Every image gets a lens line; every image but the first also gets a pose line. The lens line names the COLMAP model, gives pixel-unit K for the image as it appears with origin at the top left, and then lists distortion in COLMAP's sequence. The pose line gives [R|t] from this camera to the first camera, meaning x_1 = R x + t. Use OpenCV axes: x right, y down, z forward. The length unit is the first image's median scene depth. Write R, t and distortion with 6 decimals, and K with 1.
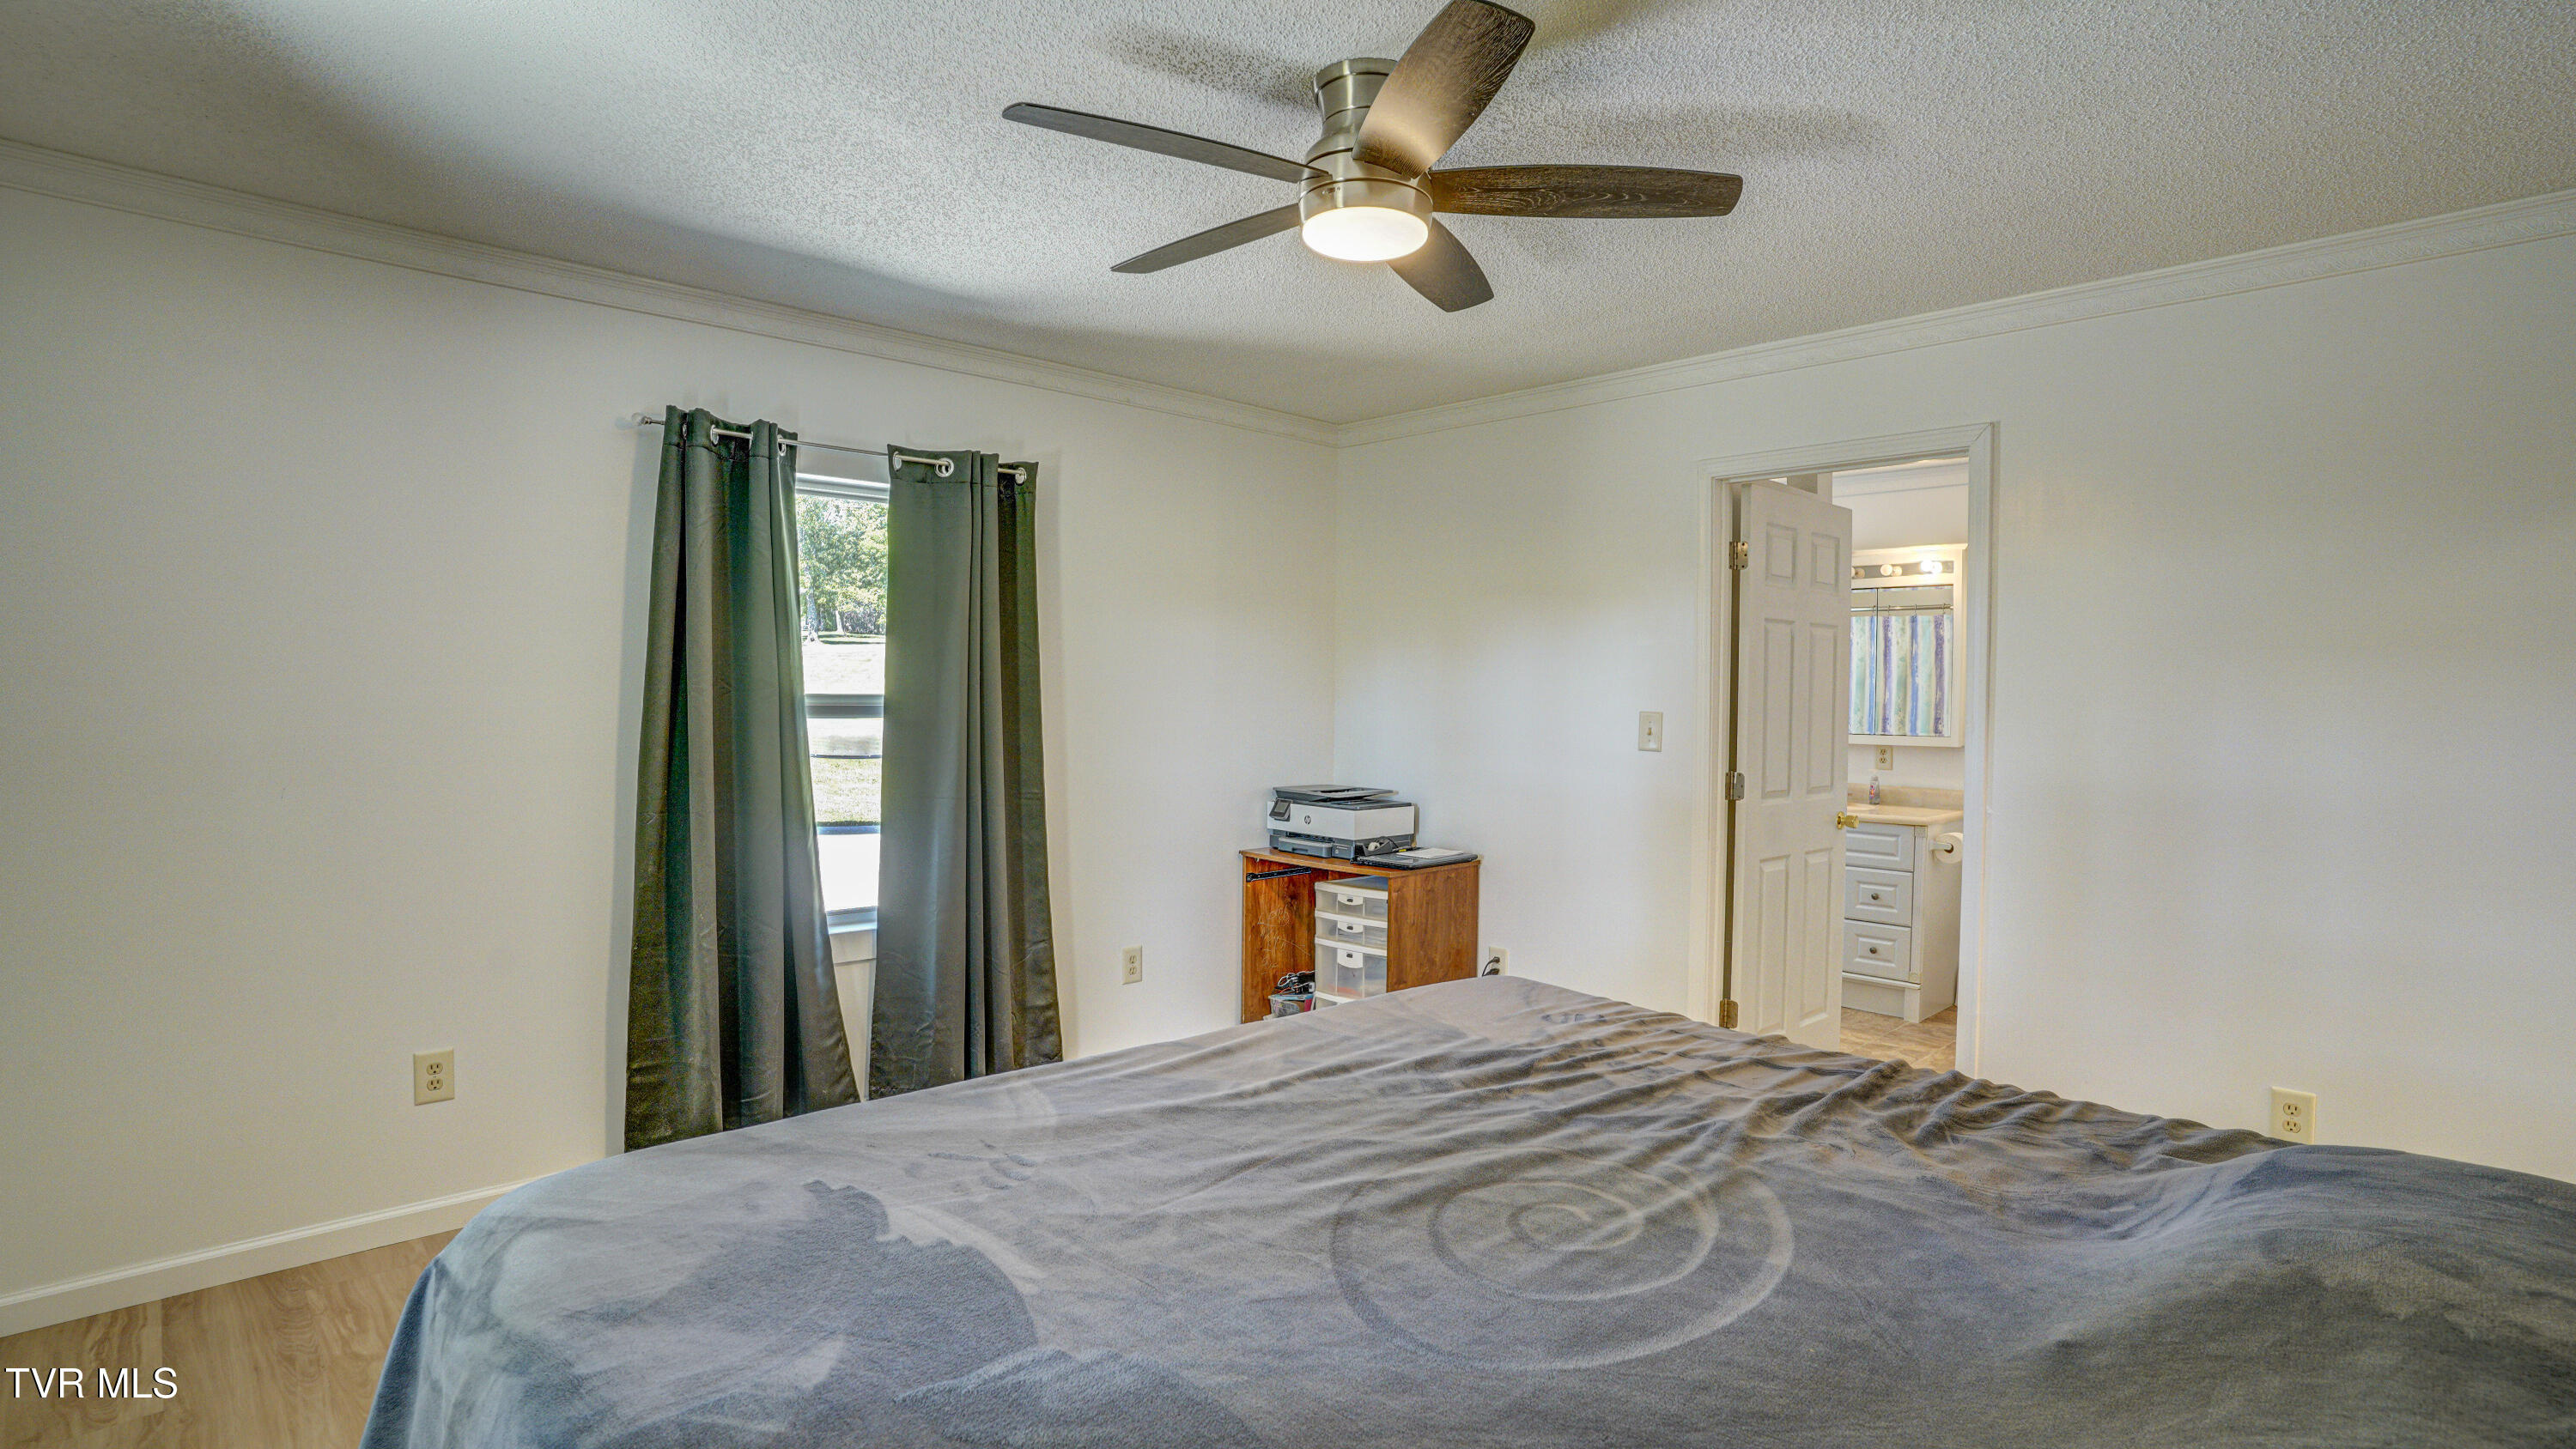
lens RADIAL K [[1281.2, 0, 1291.5], [0, 1281.2, 732.4], [0, 0, 1]] dist [-0.052656, 0.012496]
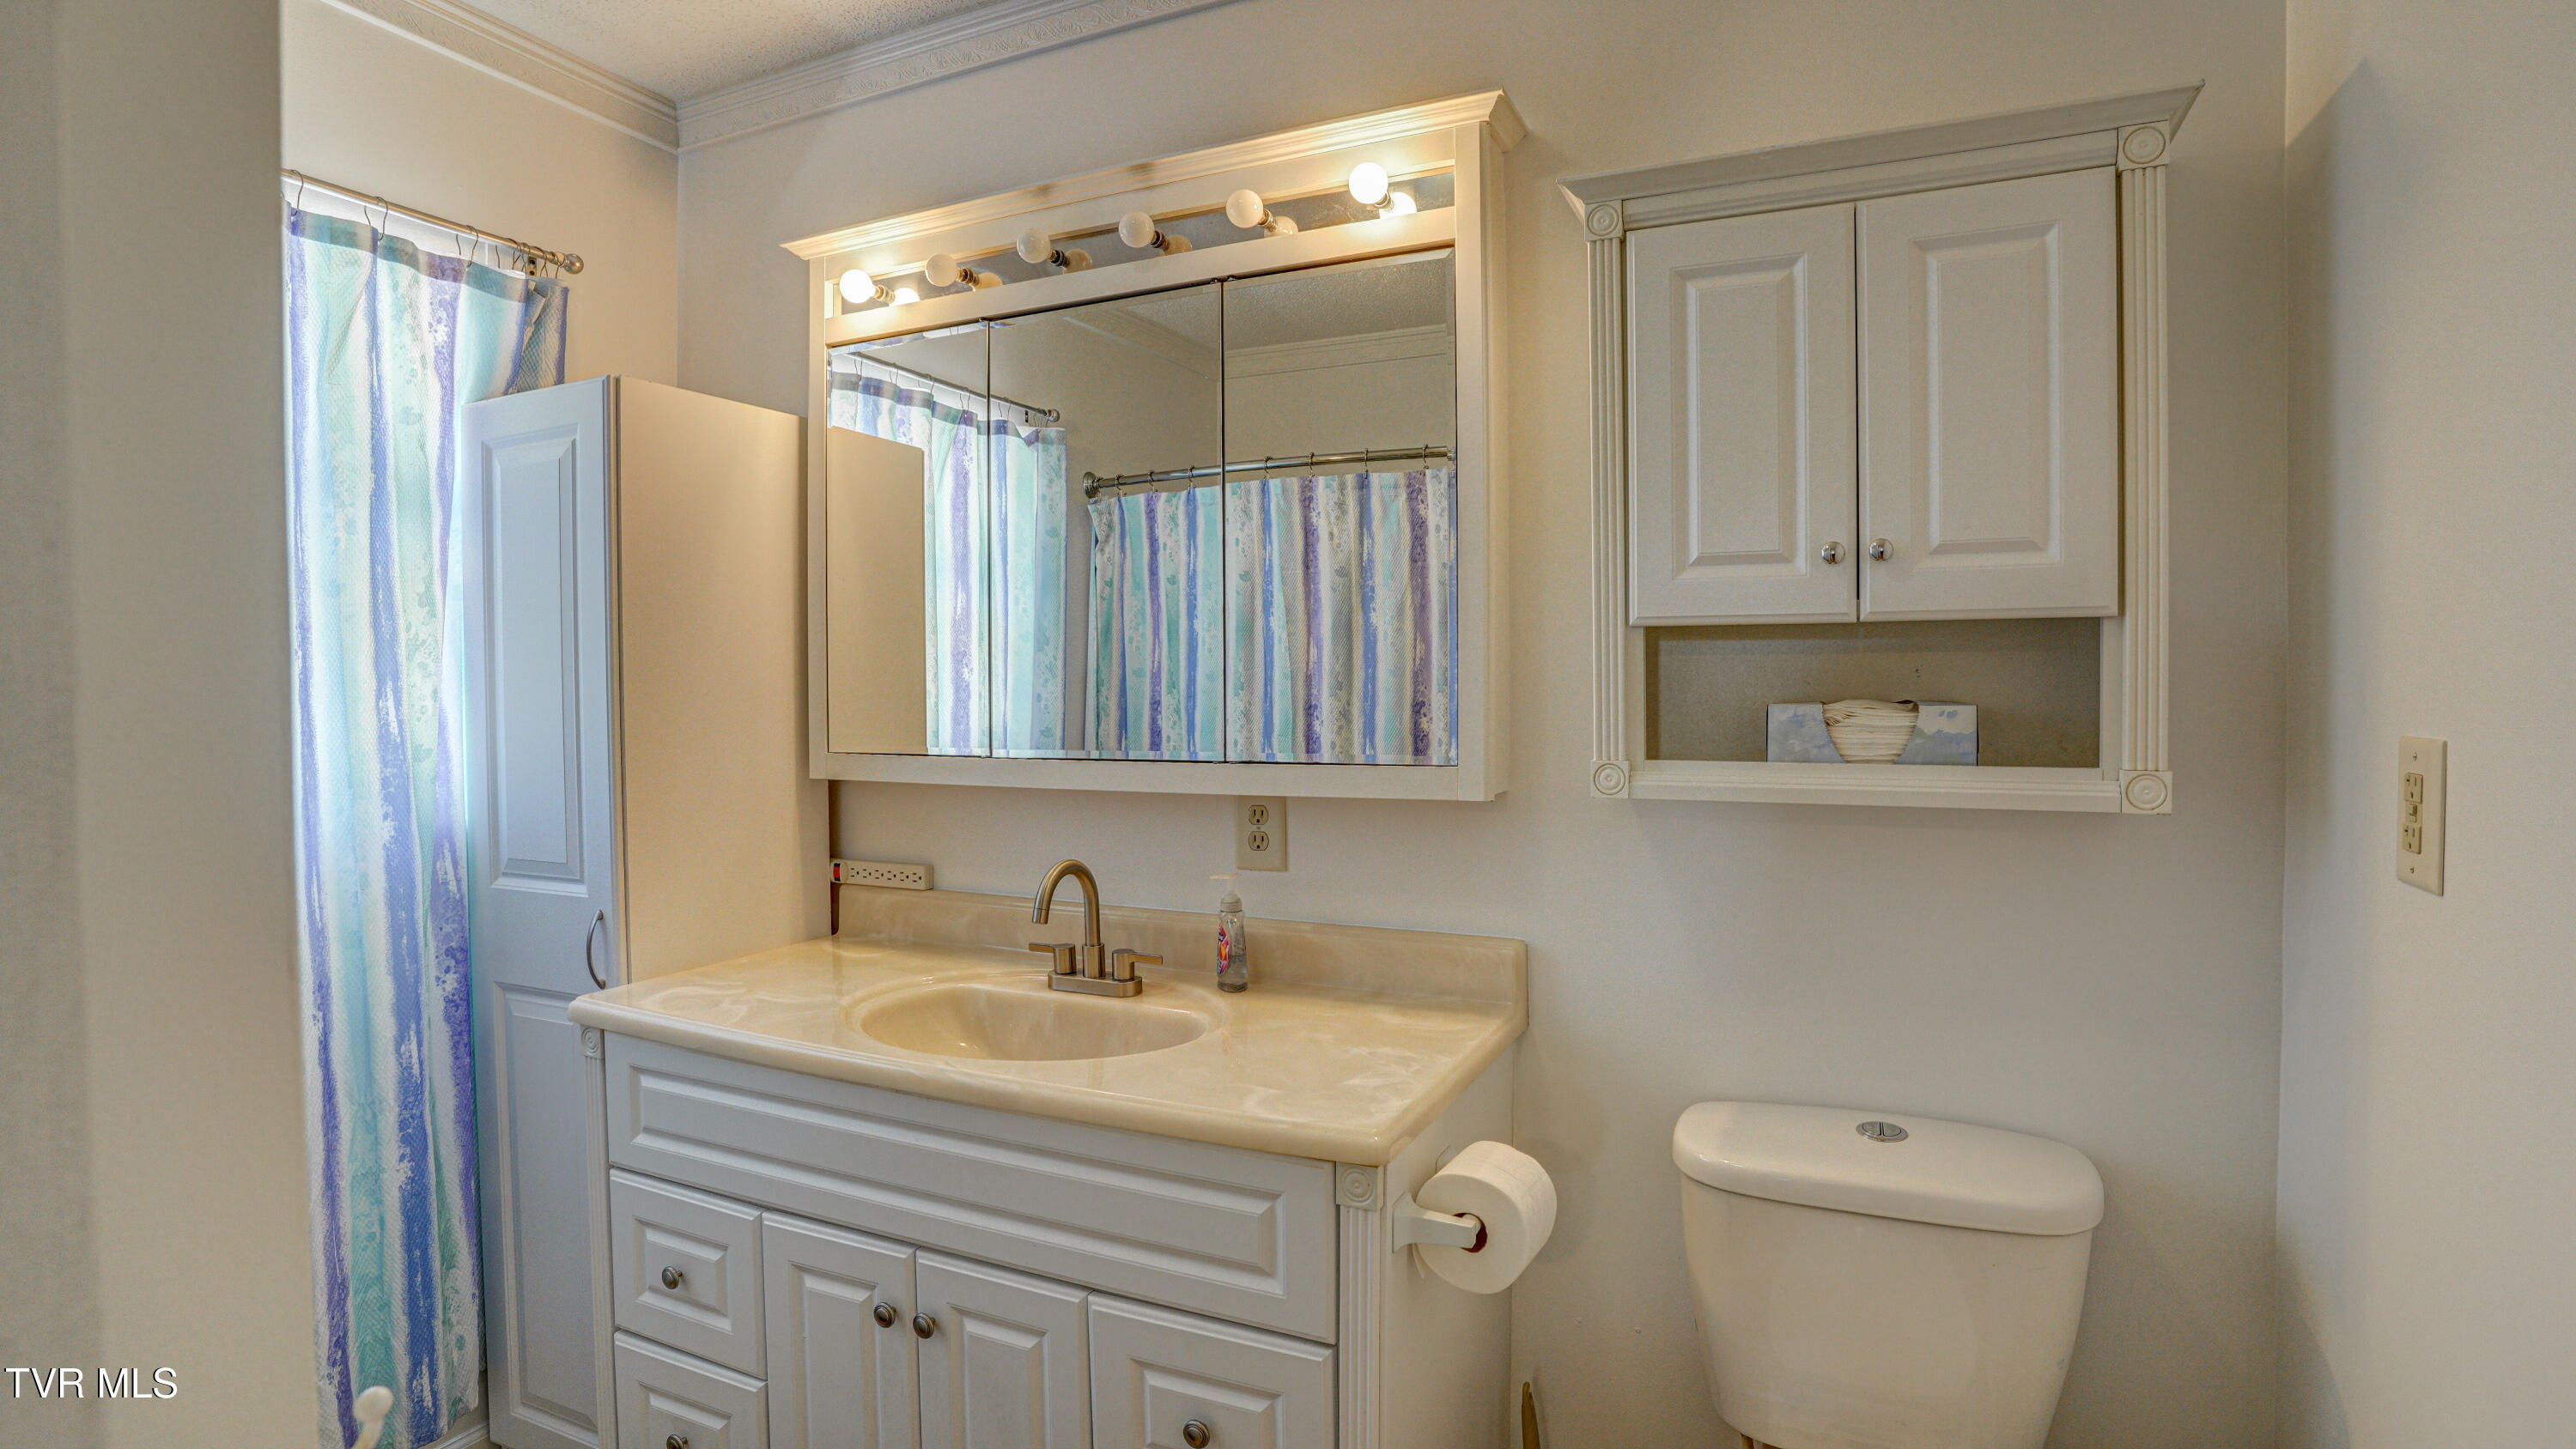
lens RADIAL K [[1281.2, 0, 1287.0], [0, 1281.2, 724.5], [0, 0, 1]] dist [-0.052656, 0.012496]
pose [[0.932834, -0.026118, 0.359357, 0.307236], [0.027312, 0.999625, 0.001754, -0.006399], [-0.359269, 0.008179, 0.933198, 0.599542]]
